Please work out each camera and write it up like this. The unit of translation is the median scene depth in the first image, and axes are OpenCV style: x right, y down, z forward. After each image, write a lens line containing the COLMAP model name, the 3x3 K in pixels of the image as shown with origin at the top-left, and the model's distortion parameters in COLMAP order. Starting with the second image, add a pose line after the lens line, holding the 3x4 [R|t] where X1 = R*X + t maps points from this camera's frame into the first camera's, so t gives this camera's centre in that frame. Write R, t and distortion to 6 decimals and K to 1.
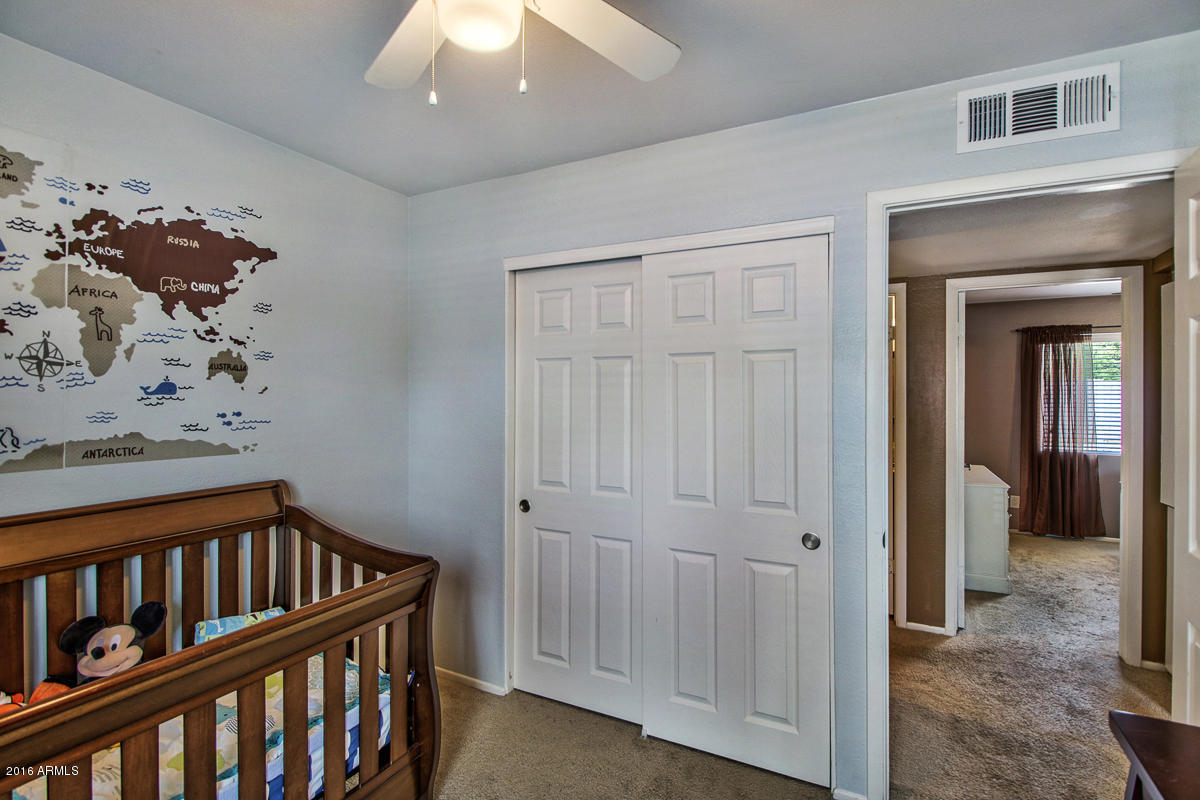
lens RADIAL K [[558.7, 0, 600.2], [0, 558.7, 395.5], [0, 0, 1]] dist [0.009654, -0.009486]
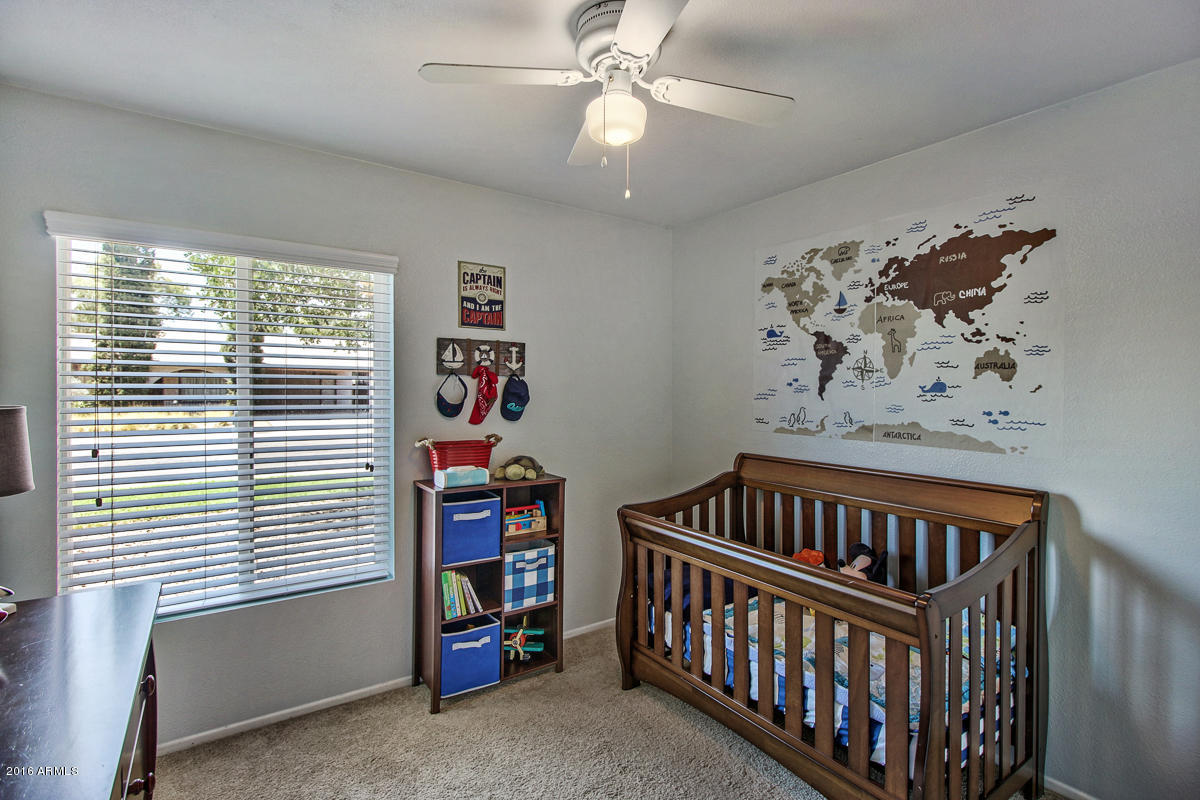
lens RADIAL K [[558.7, 0, 596.6], [0, 558.7, 392.9], [0, 0, 1]] dist [0.009654, -0.009486]
pose [[-0.458291, 0.011234, -0.888731, 0.611985], [-0.002823, 0.999897, 0.014095, -0.015503], [0.888798, 0.008969, -0.458212, 0.910190]]
